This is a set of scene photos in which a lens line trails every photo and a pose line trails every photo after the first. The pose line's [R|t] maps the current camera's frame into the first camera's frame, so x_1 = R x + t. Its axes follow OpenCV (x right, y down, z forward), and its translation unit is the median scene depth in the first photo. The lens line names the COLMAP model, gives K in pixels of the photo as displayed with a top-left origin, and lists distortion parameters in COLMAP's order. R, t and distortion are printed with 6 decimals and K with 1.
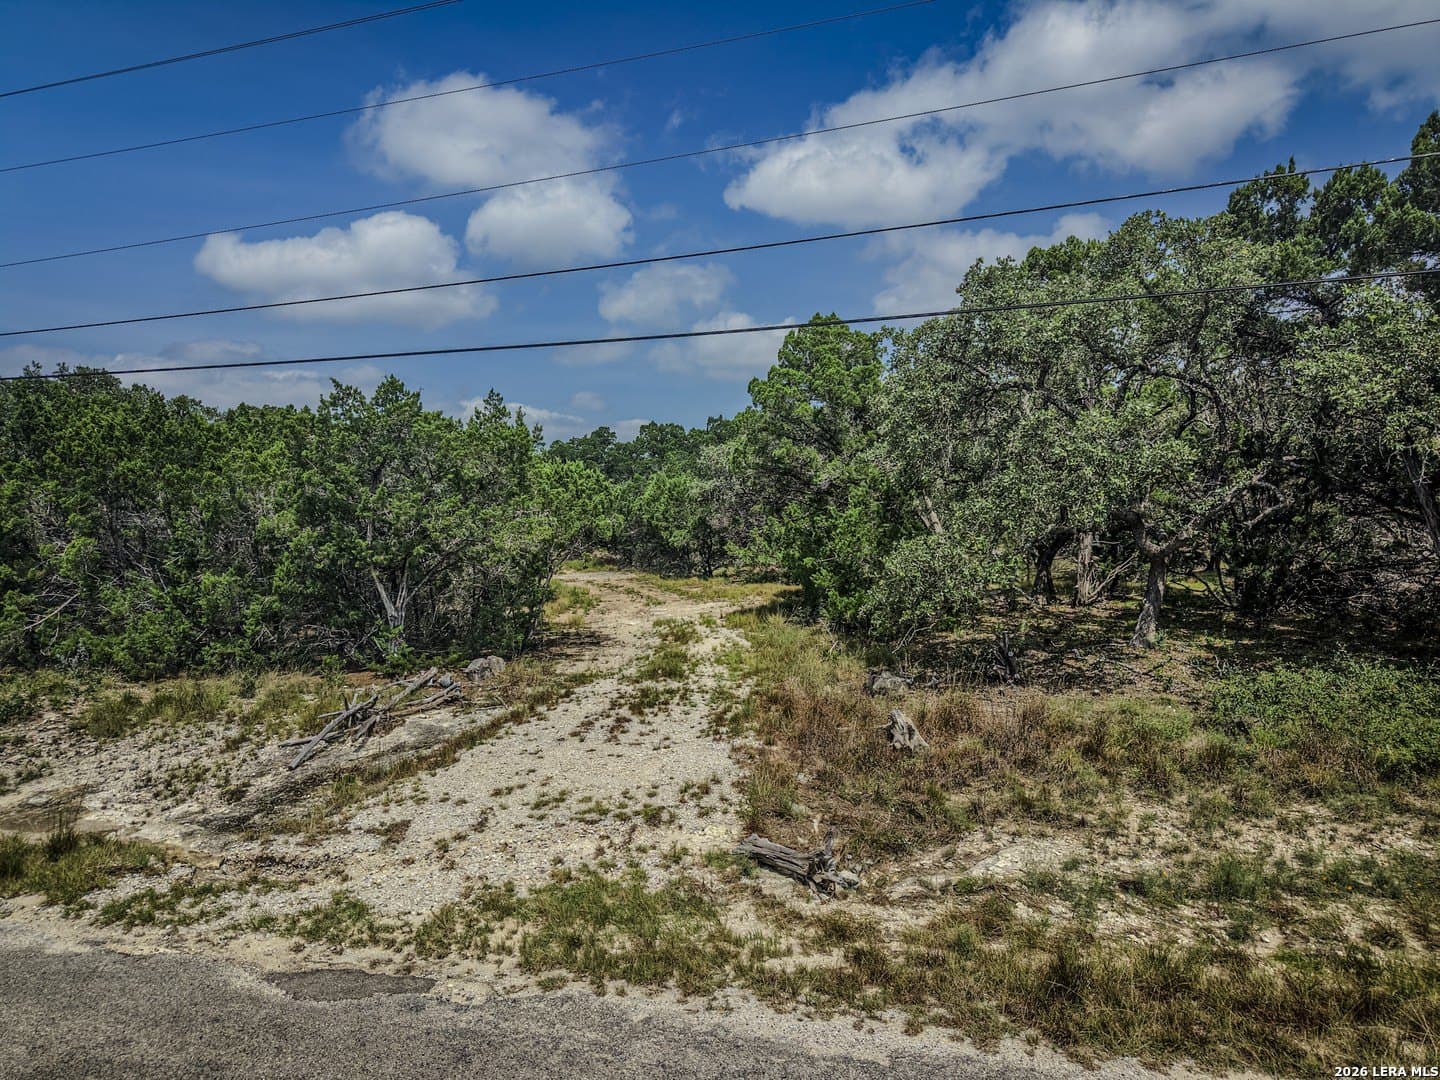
lens RADIAL K [[986.1, 0, 723.9], [0, 986.1, 545.0], [0, 0, 1]] dist [0.037164, -0.039686]
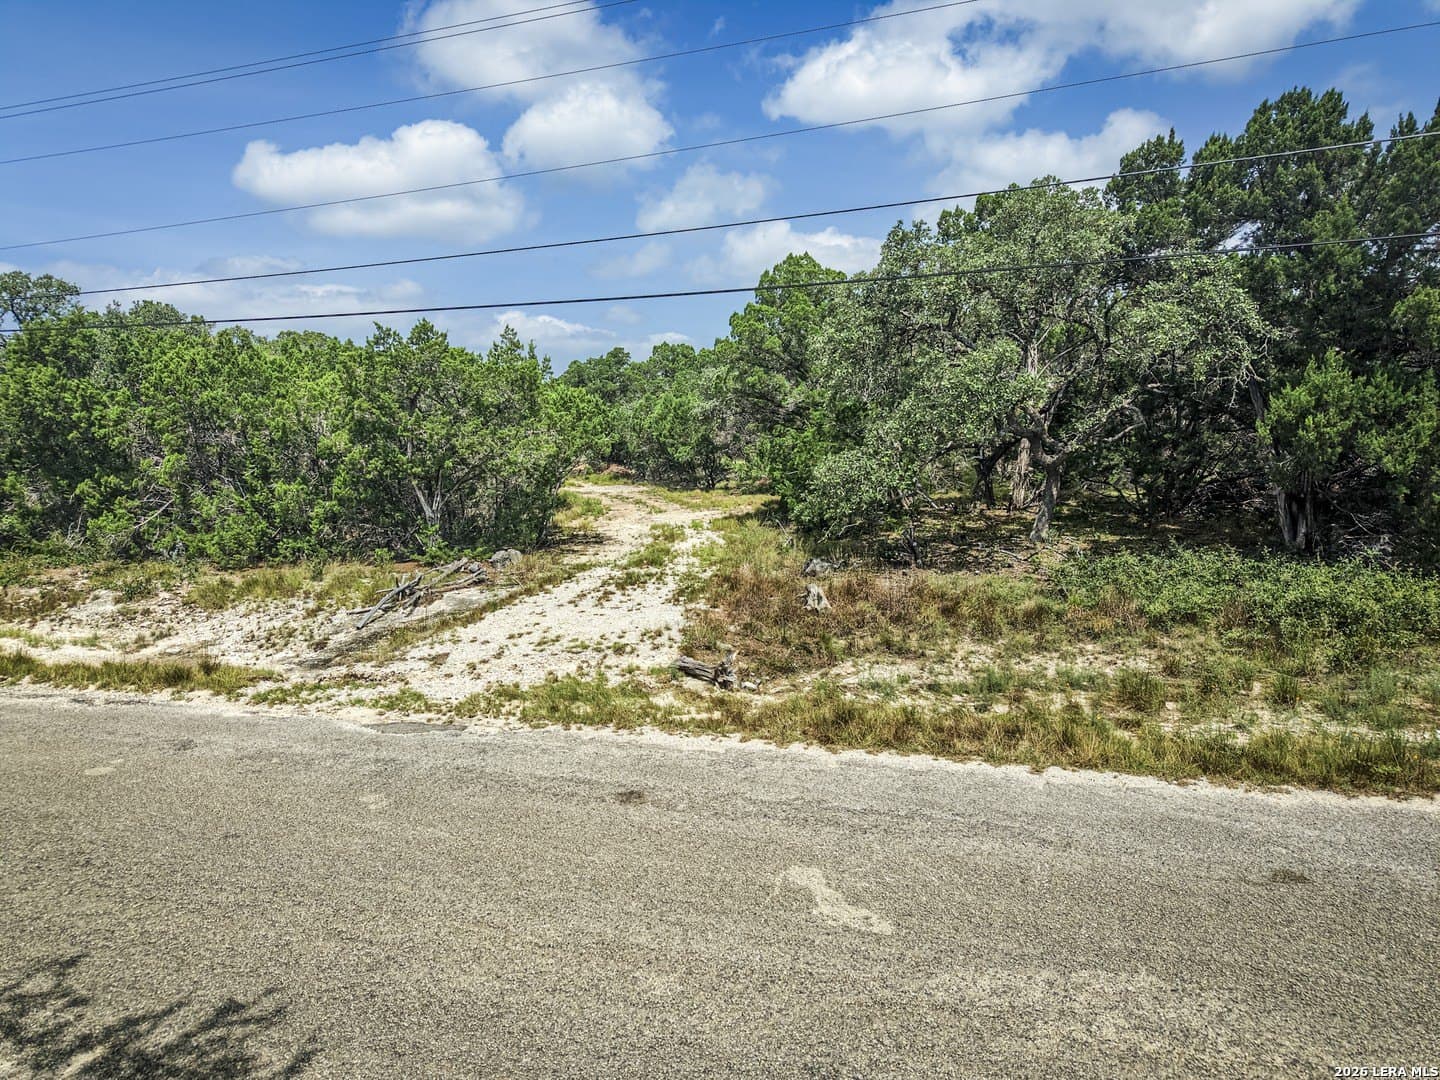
lens RADIAL K [[982.6, 0, 723.7], [0, 982.6, 553.6], [0, 0, 1]] dist [0.088091, -0.177528]
pose [[0.999568, 0.000208, -0.029396, 0.077004], [0.002545, 0.995606, 0.093603, 0.003114], [0.029287, -0.093637, 0.995176, -0.251568]]
